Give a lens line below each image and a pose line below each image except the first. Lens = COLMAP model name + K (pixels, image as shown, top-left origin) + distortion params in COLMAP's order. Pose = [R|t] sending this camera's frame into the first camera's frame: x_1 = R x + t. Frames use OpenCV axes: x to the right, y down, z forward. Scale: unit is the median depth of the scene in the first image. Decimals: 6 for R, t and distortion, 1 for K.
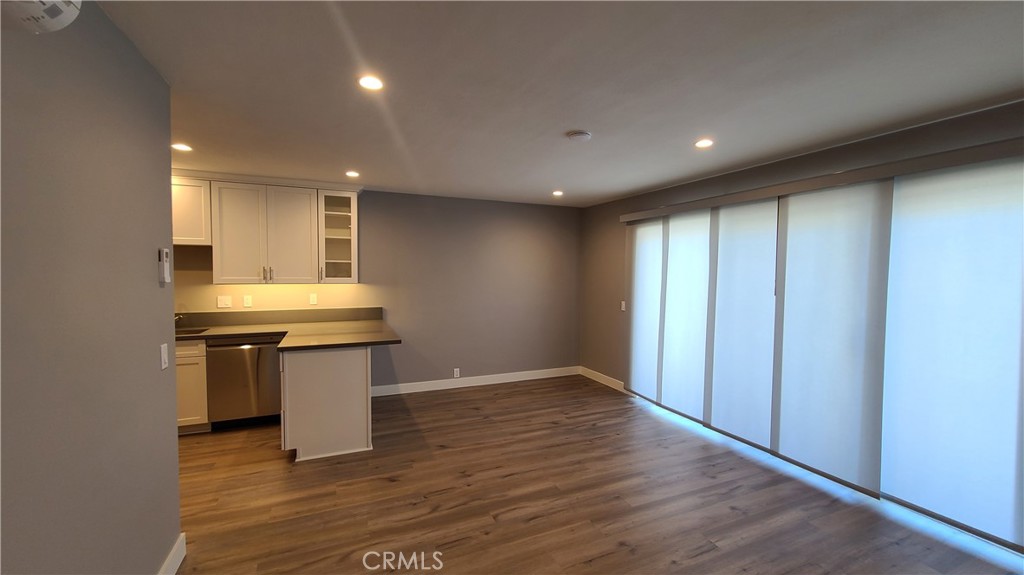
lens RADIAL K [[420.2, 0, 530.7], [0, 420.2, 284.5], [0, 0, 1]] dist [0.002917, -0.000053]
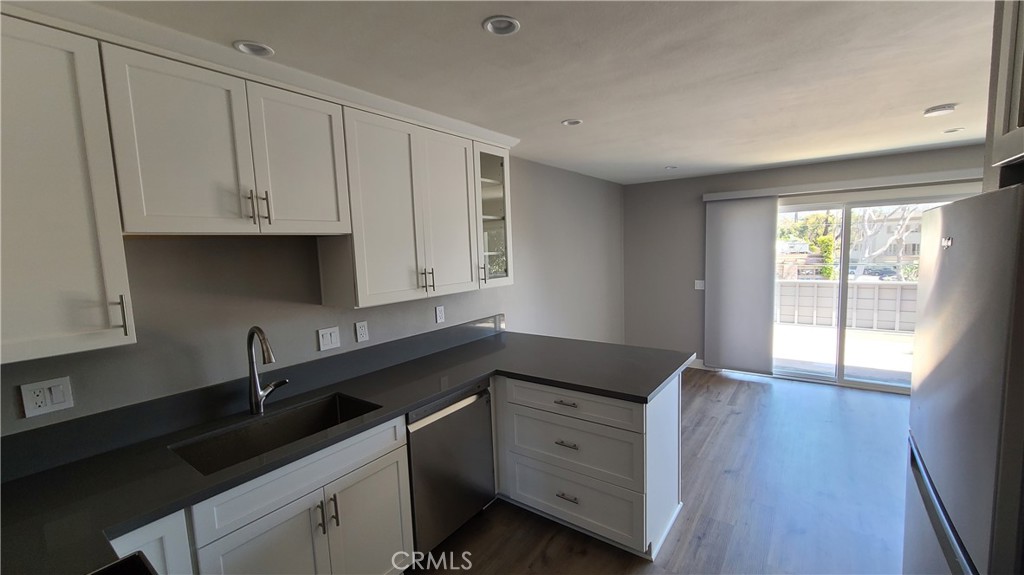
lens RADIAL K [[420.2, 0, 514.2], [0, 420.2, 288.1], [0, 0, 1]] dist [0.002917, -0.000053]
pose [[0.868899, -0.088823, 0.486954, -0.775263], [0.060003, 0.995414, 0.074503, -0.049587], [-0.491338, -0.035517, 0.870244, 0.406943]]
